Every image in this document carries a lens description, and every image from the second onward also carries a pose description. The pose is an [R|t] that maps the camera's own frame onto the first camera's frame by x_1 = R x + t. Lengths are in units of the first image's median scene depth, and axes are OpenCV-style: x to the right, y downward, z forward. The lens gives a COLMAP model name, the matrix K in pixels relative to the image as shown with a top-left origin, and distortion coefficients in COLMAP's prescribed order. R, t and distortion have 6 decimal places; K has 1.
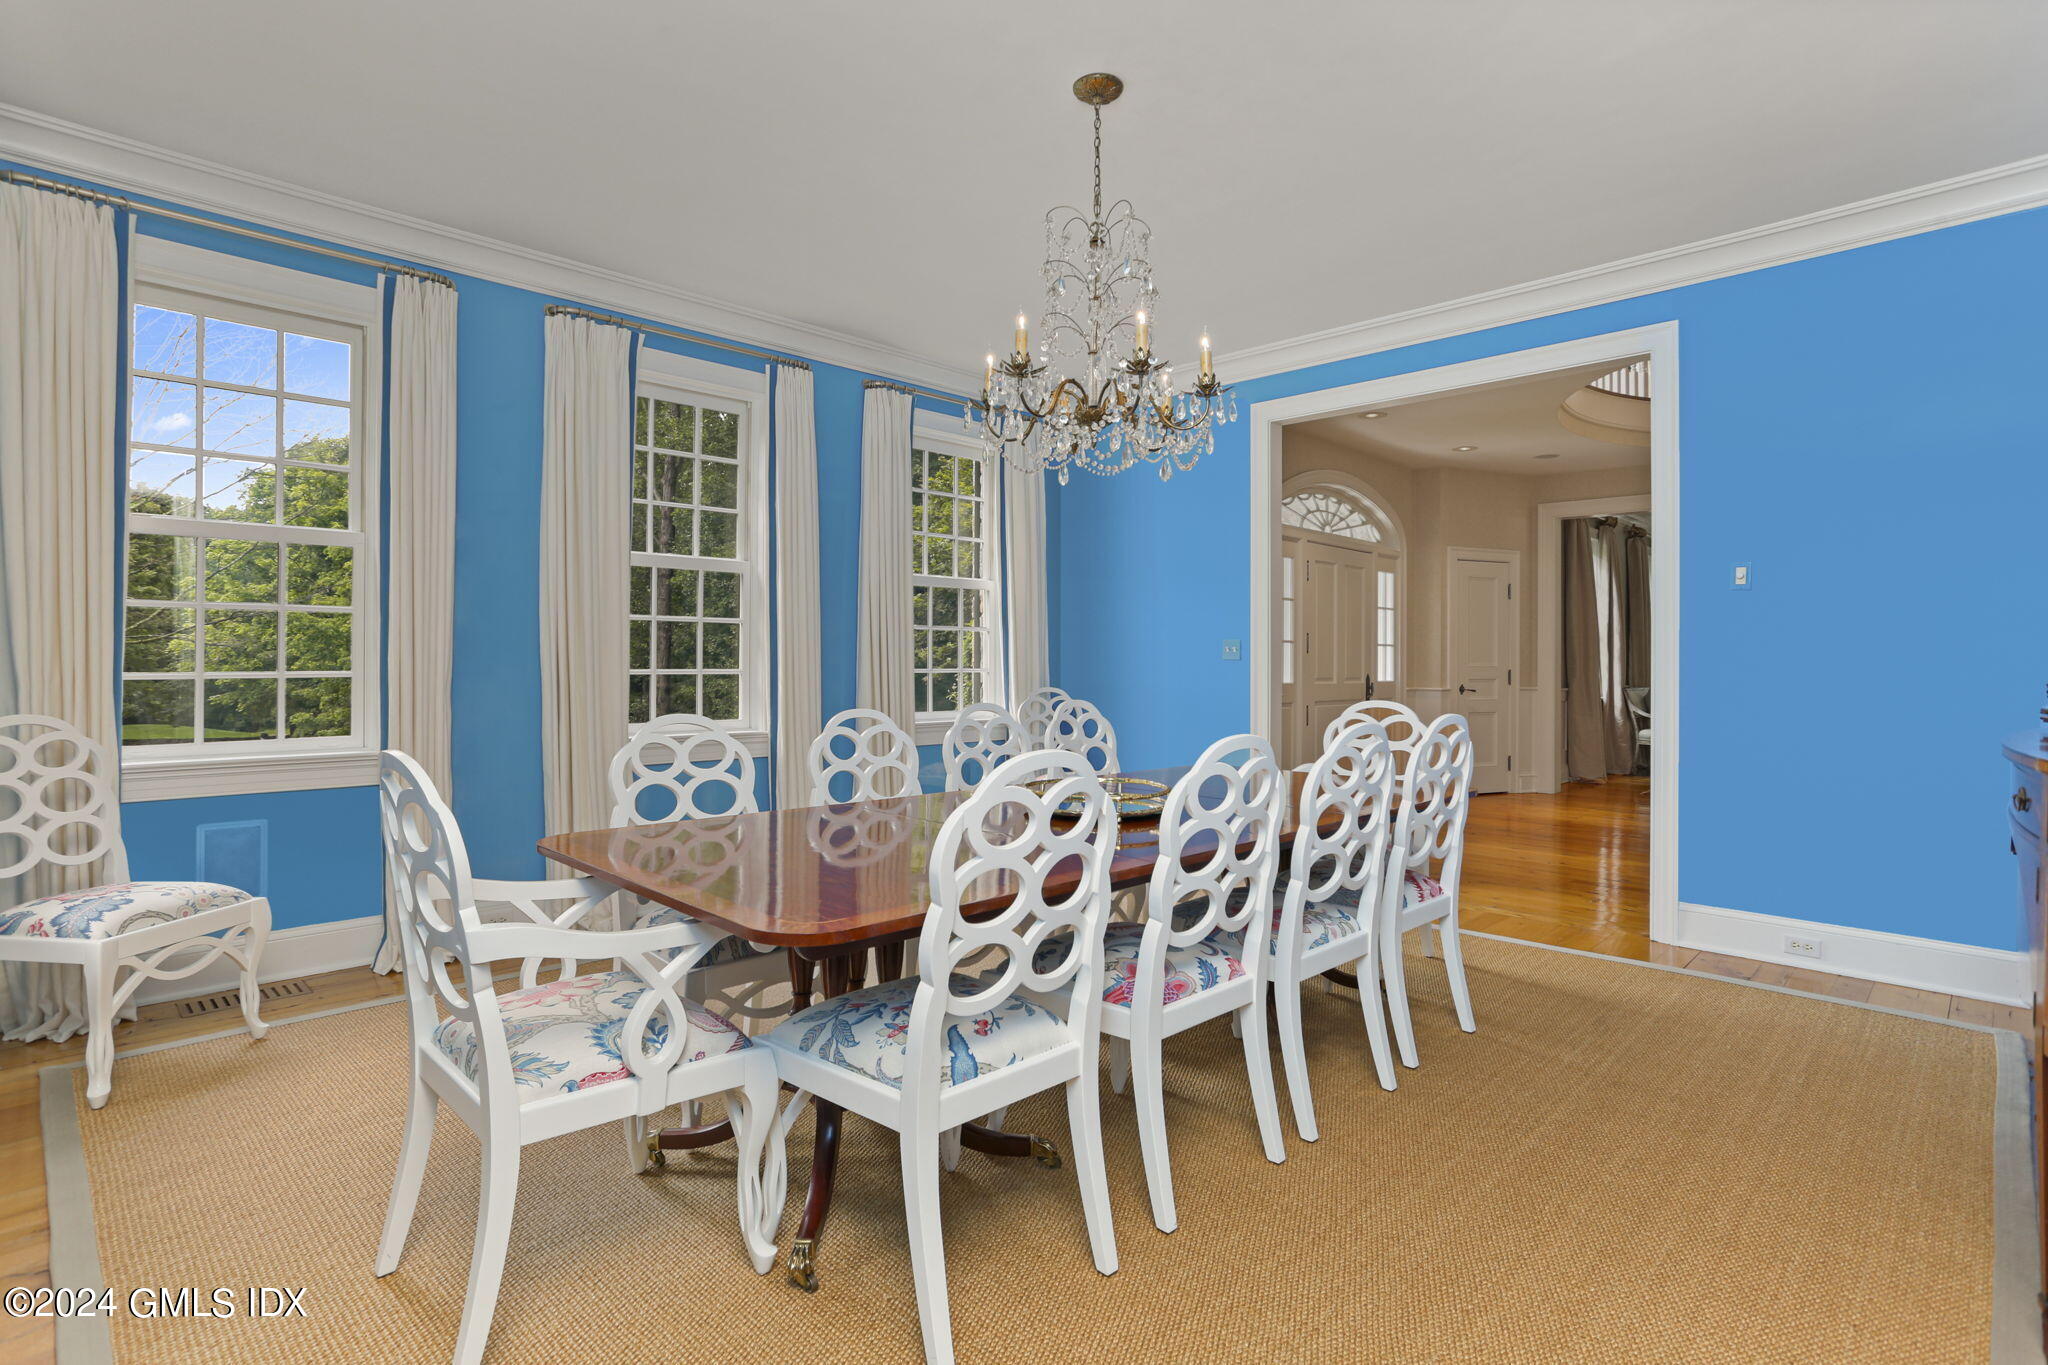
lens RADIAL K [[1021.7, 0, 1015.6], [0, 1021.7, 670.2], [0, 0, 1]] dist [-0.051912, 0.031318]
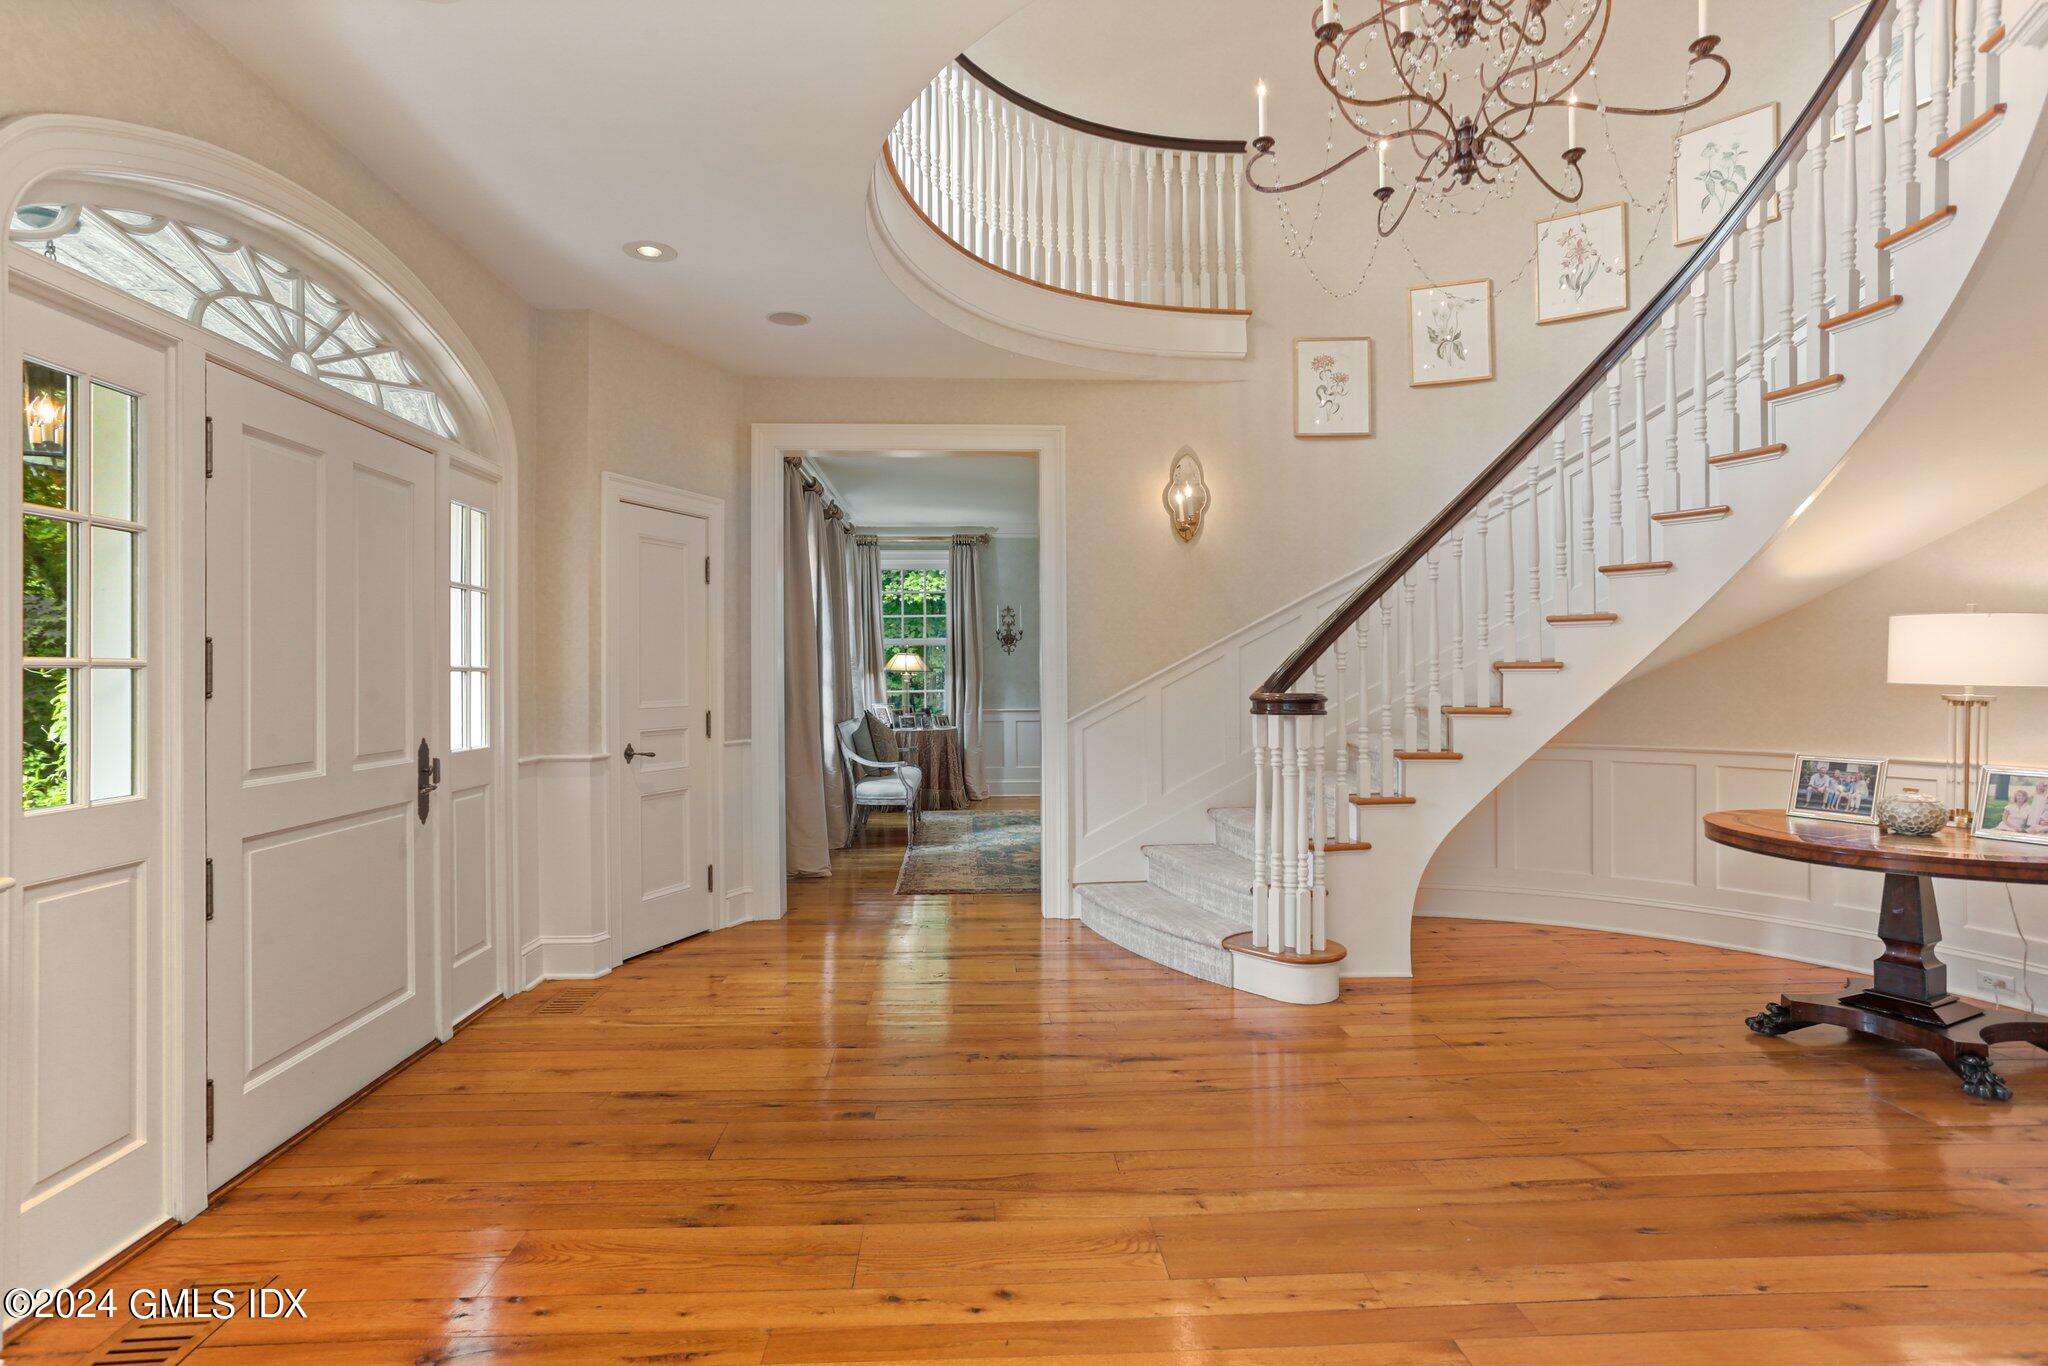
lens RADIAL K [[1009.5, 0, 1014.9], [0, 1009.5, 669.6], [0, 0, 1]] dist [-0.061166, 0.034016]
pose [[0.666922, -0.004674, 0.745113, 0.198375], [0.012520, 0.999909, -0.004933, -0.019170], [-0.745022, 0.012619, 0.666920, 0.528002]]
